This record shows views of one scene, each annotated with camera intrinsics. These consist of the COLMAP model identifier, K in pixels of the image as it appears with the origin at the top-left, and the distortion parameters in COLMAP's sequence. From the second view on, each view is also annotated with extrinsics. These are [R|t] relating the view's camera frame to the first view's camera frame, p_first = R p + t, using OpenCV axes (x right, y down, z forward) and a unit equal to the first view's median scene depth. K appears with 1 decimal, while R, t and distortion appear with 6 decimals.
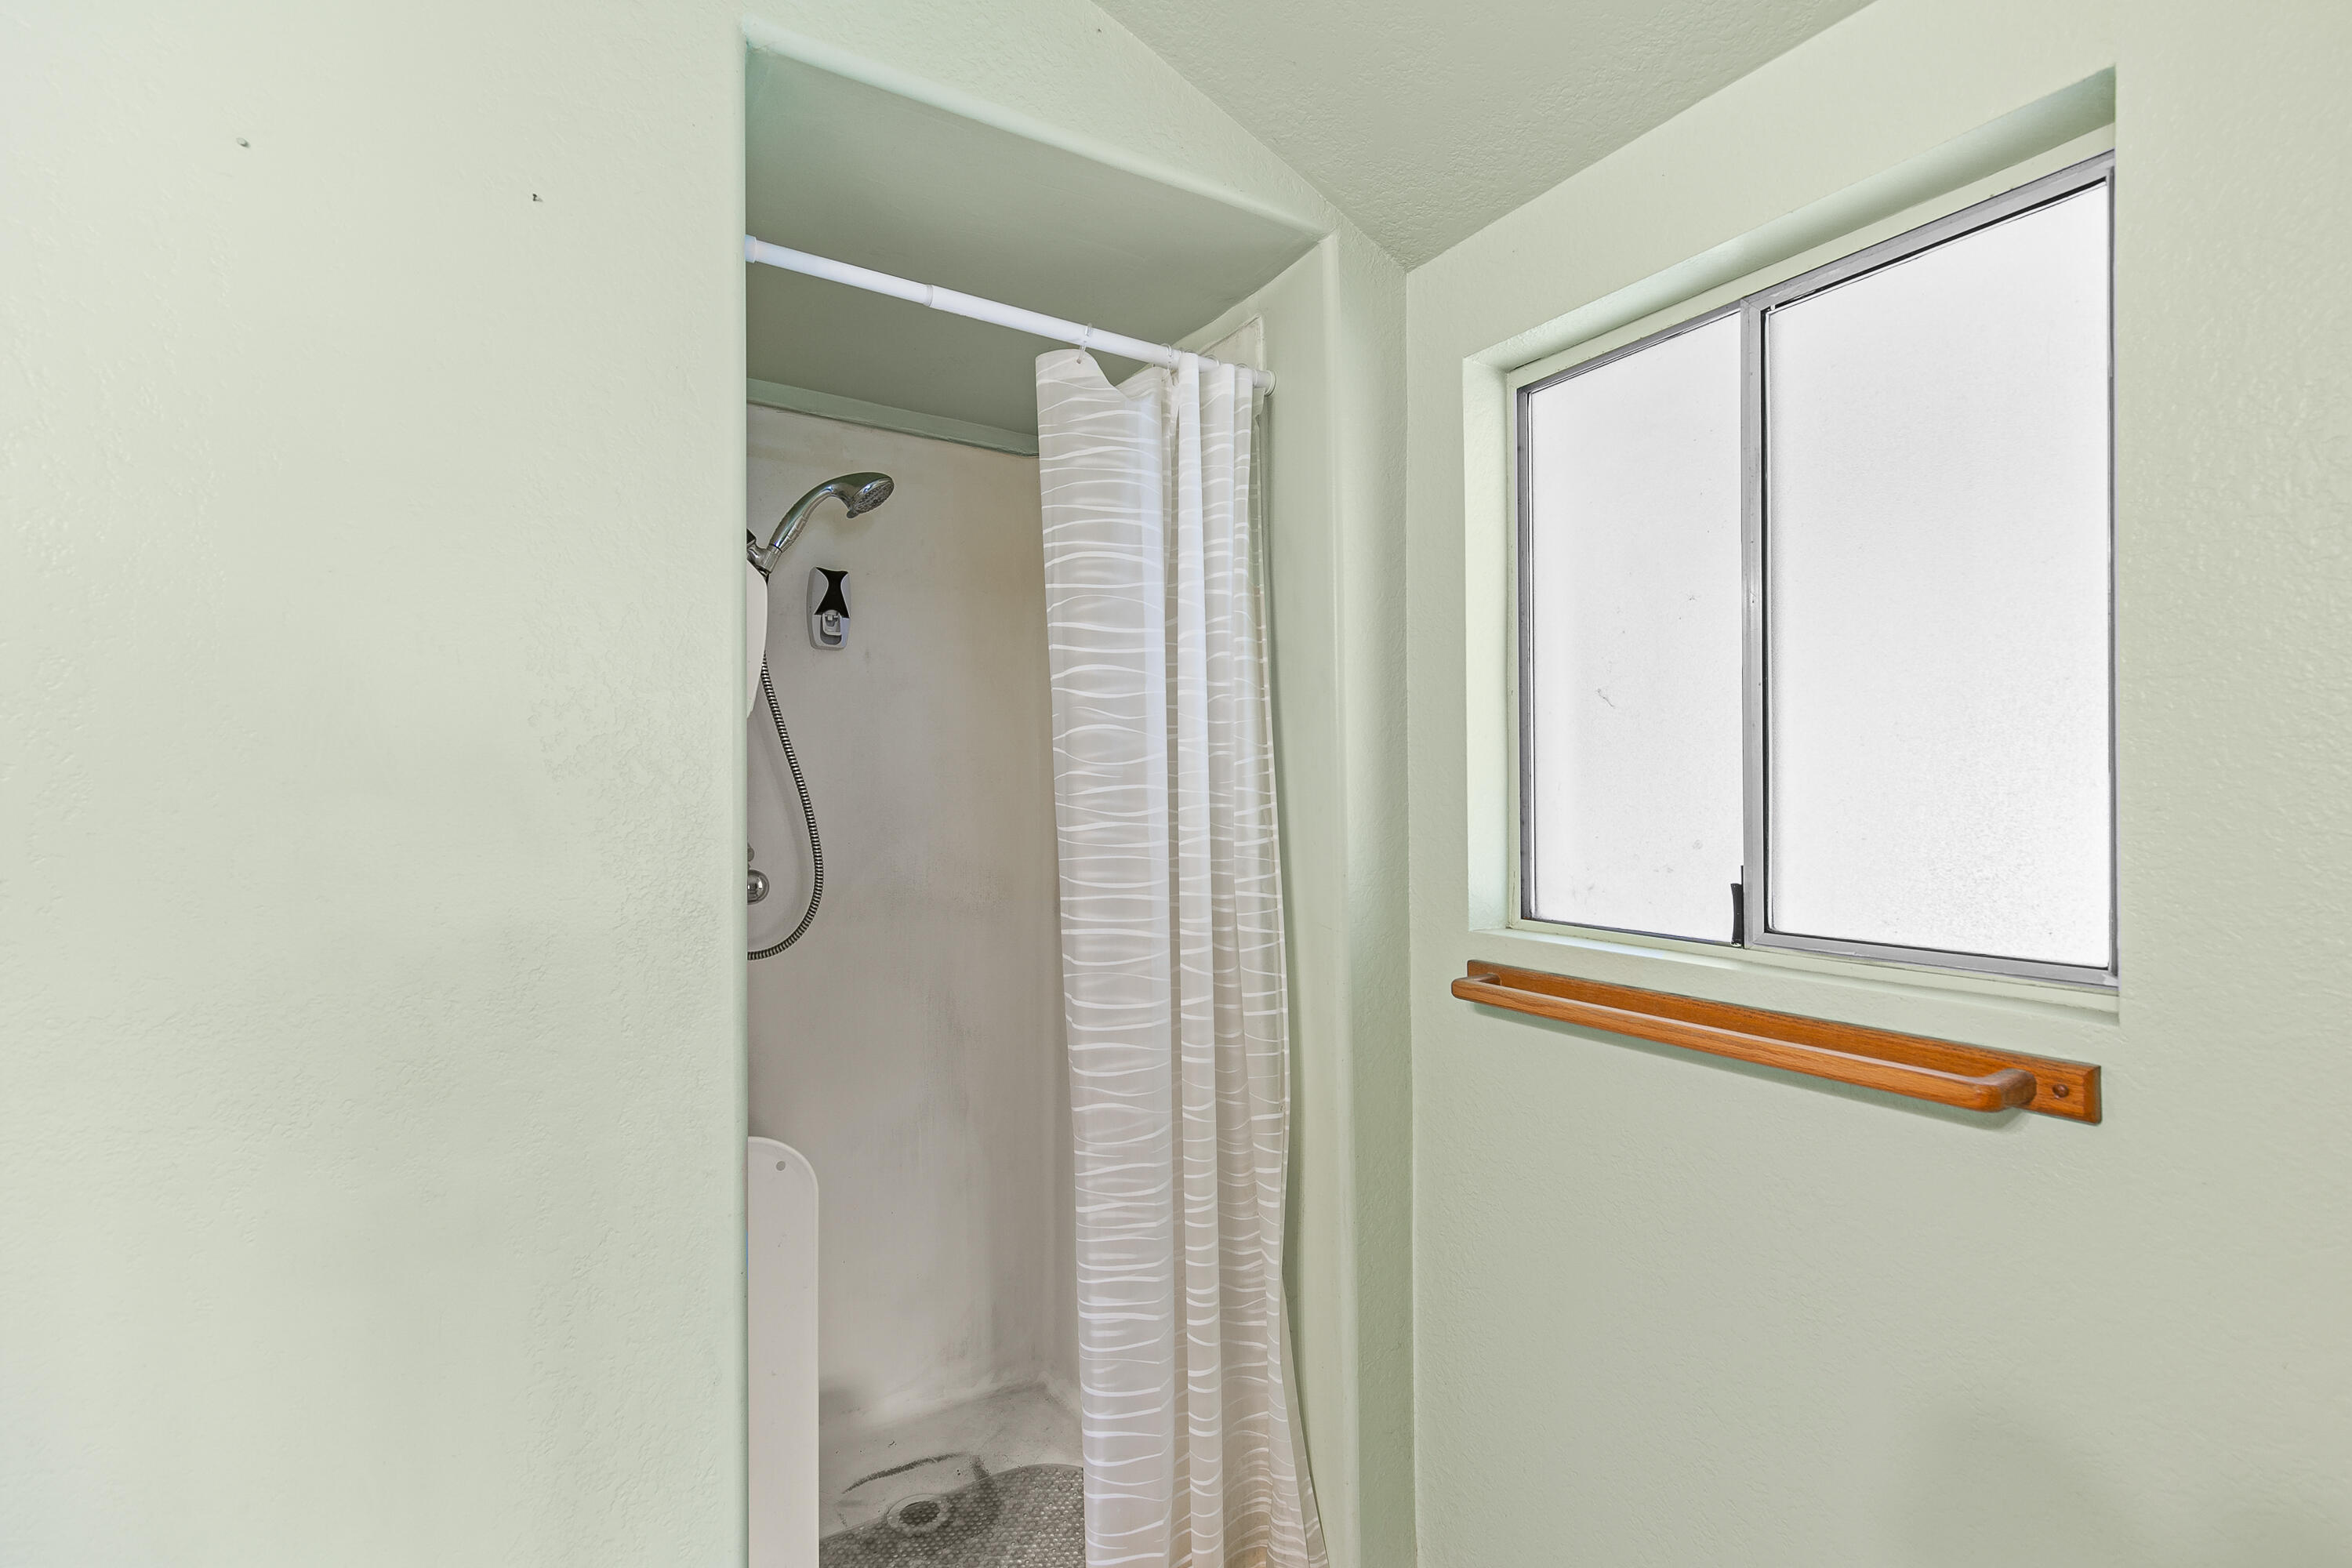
lens RADIAL K [[1069.9, 0, 1185.0], [0, 1069.9, 785.6], [0, 0, 1]] dist [0.009930, -0.000527]
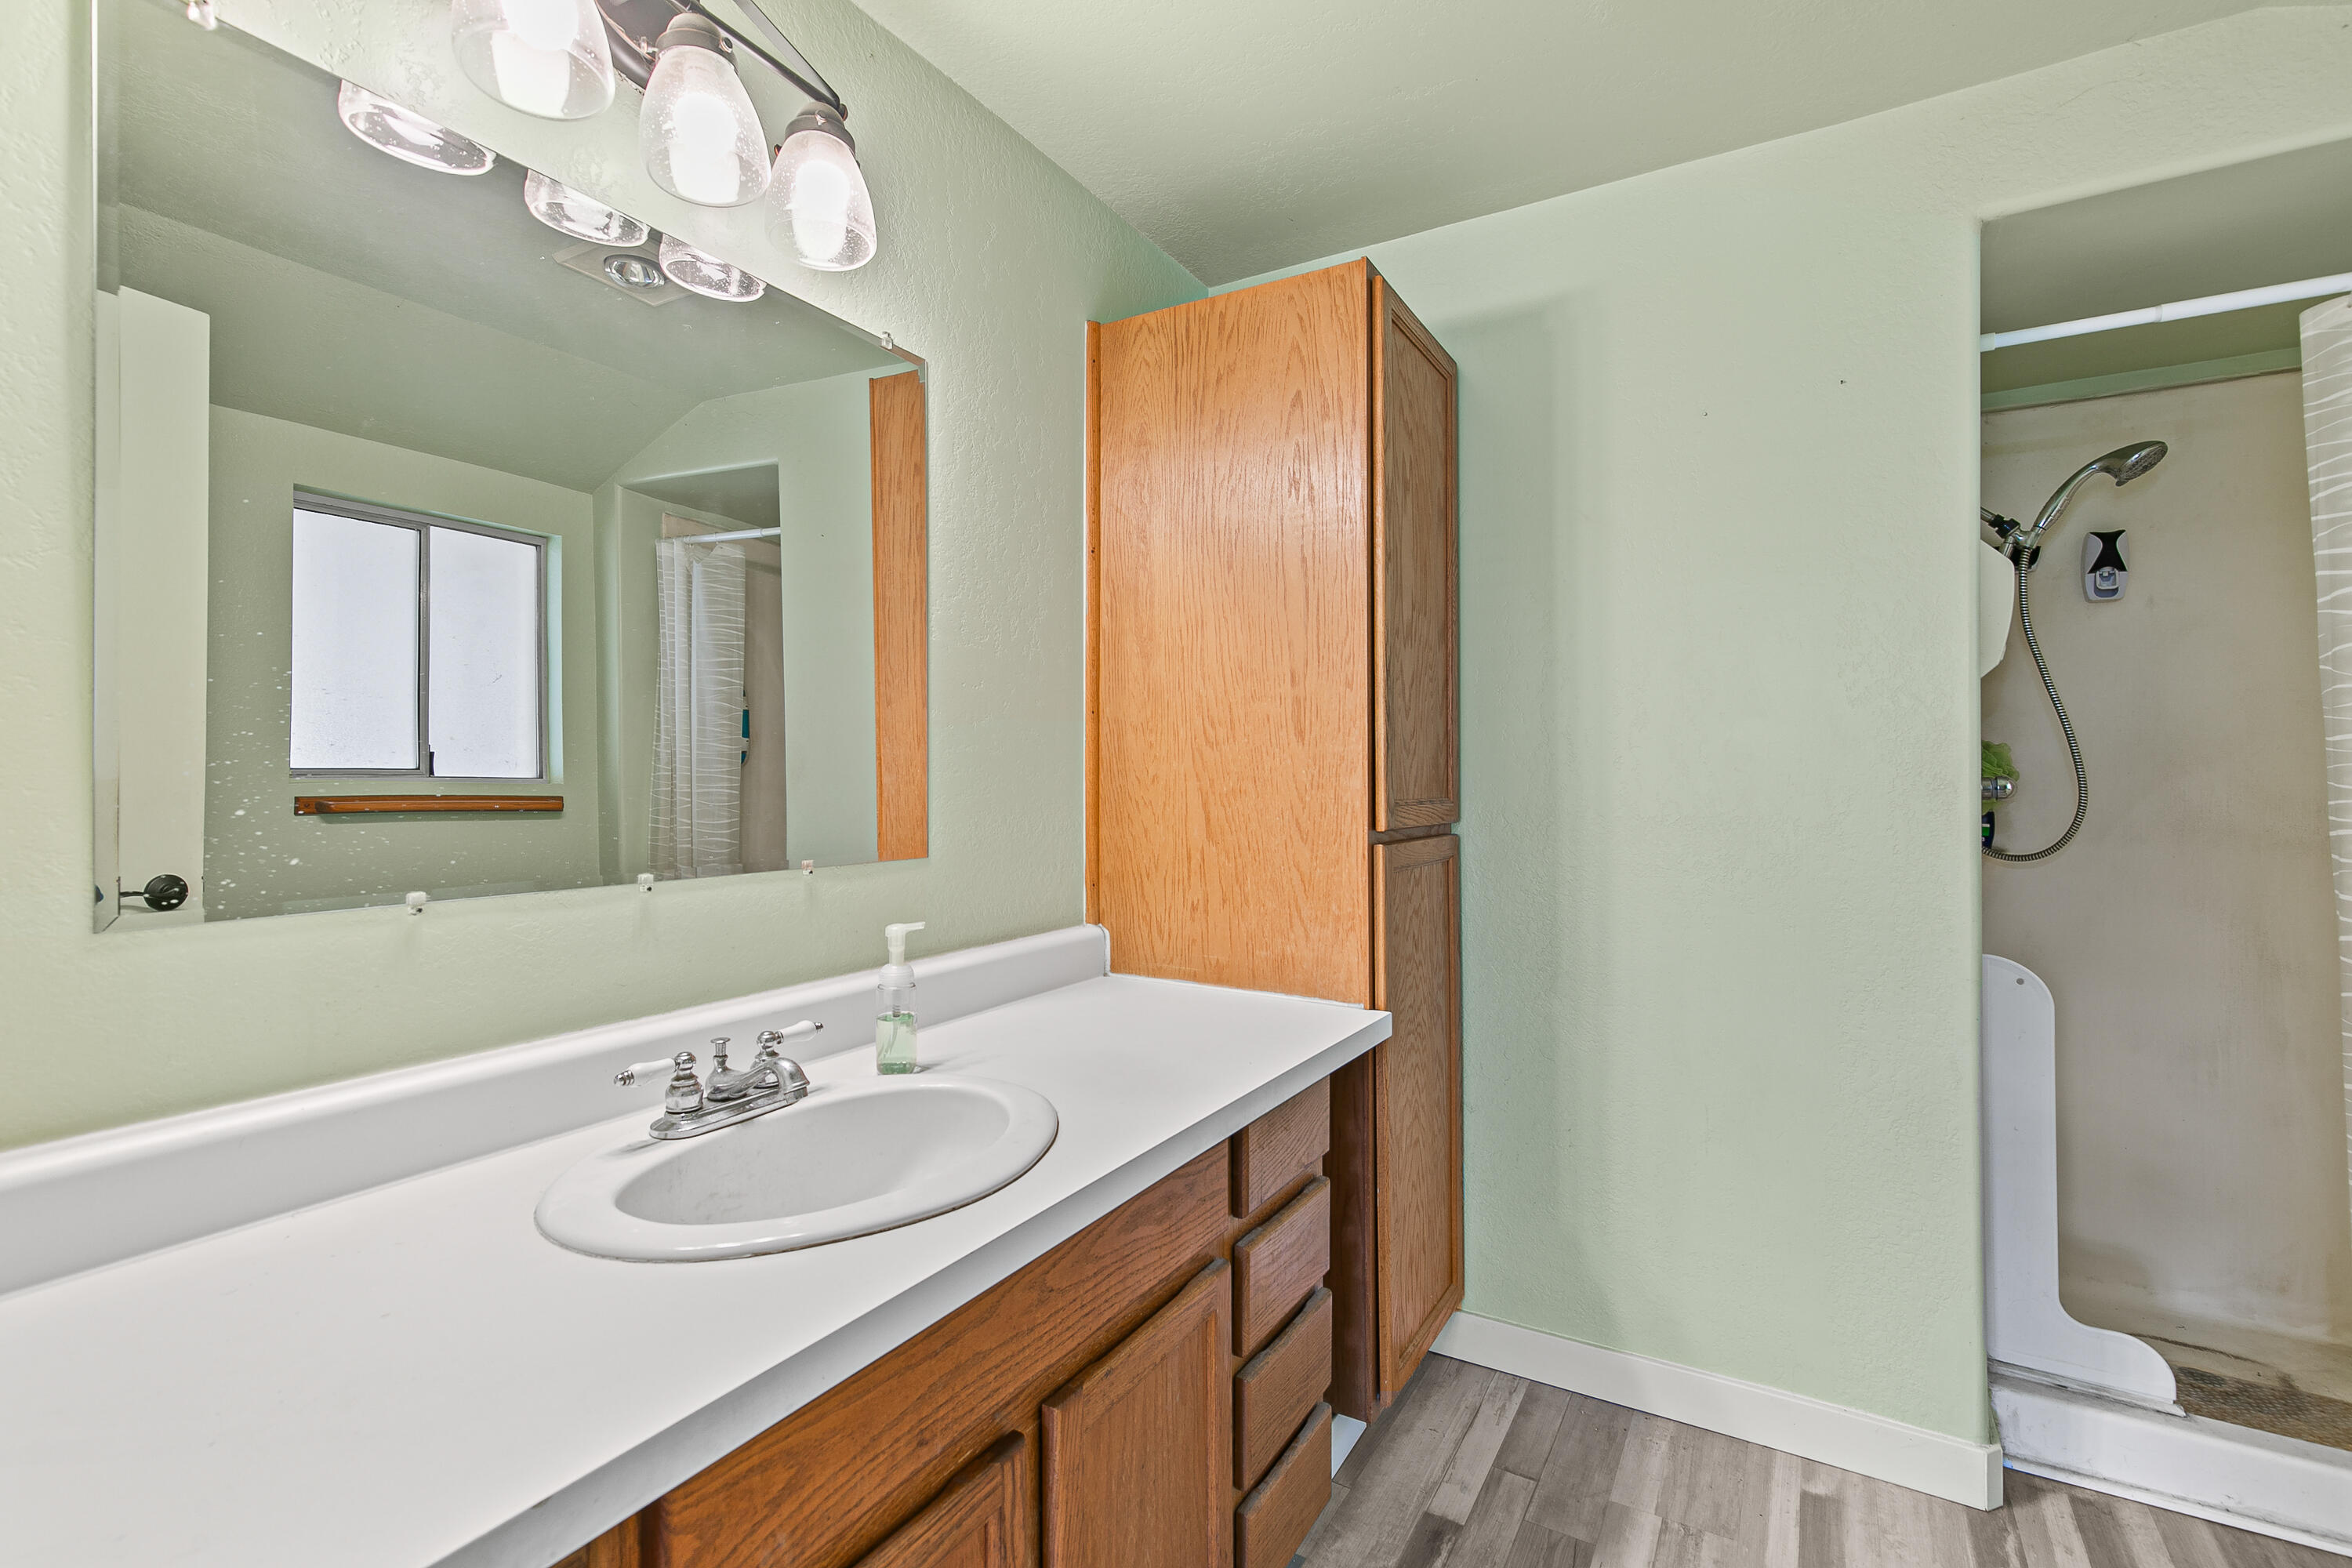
lens RADIAL K [[1069.9, 0, 1185.0], [0, 1069.9, 785.6], [0, 0, 1]] dist [0.009930, -0.000527]
pose [[0.454448, 0.004546, -0.890762, 0.333409], [0.007907, 0.999927, 0.009137, 0.067767], [0.890738, -0.011196, 0.454379, -0.534924]]
